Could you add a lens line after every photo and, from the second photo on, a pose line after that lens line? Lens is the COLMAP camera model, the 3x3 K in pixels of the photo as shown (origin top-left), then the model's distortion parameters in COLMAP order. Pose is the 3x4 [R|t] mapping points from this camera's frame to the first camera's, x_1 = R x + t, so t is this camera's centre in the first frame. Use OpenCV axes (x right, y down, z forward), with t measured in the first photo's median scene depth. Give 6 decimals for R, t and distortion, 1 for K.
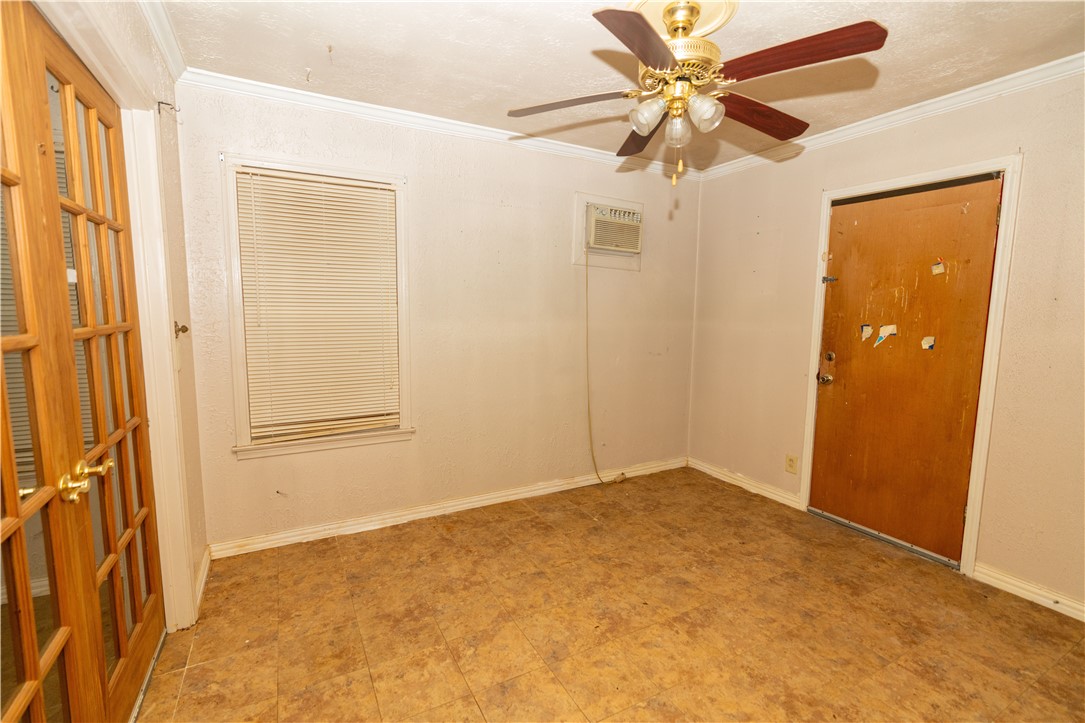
lens RADIAL K [[490.9, 0, 542.3], [0, 490.9, 362.2], [0, 0, 1]] dist [-0.009081, 0.004024]
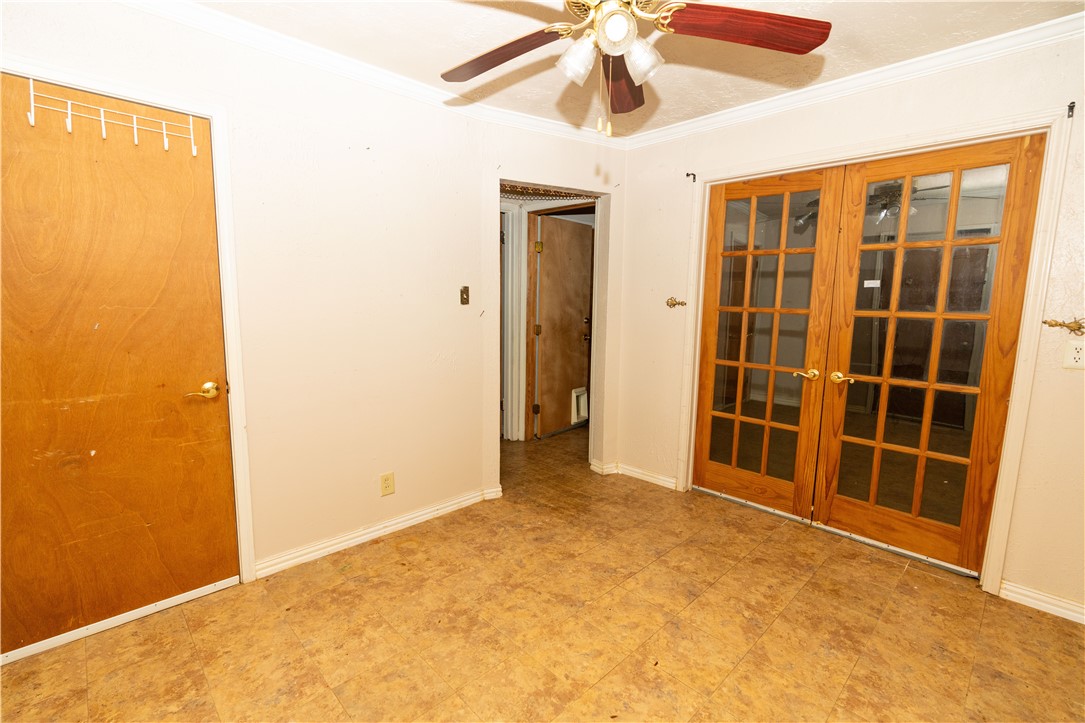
lens RADIAL K [[490.9, 0, 544.5], [0, 490.9, 362.5], [0, 0, 1]] dist [-0.009081, 0.004024]
pose [[-0.962018, 0.012139, -0.272717, 0.543255], [-0.054677, 0.970199, 0.236058, -0.171677], [0.267456, 0.242004, -0.932685, 1.666601]]
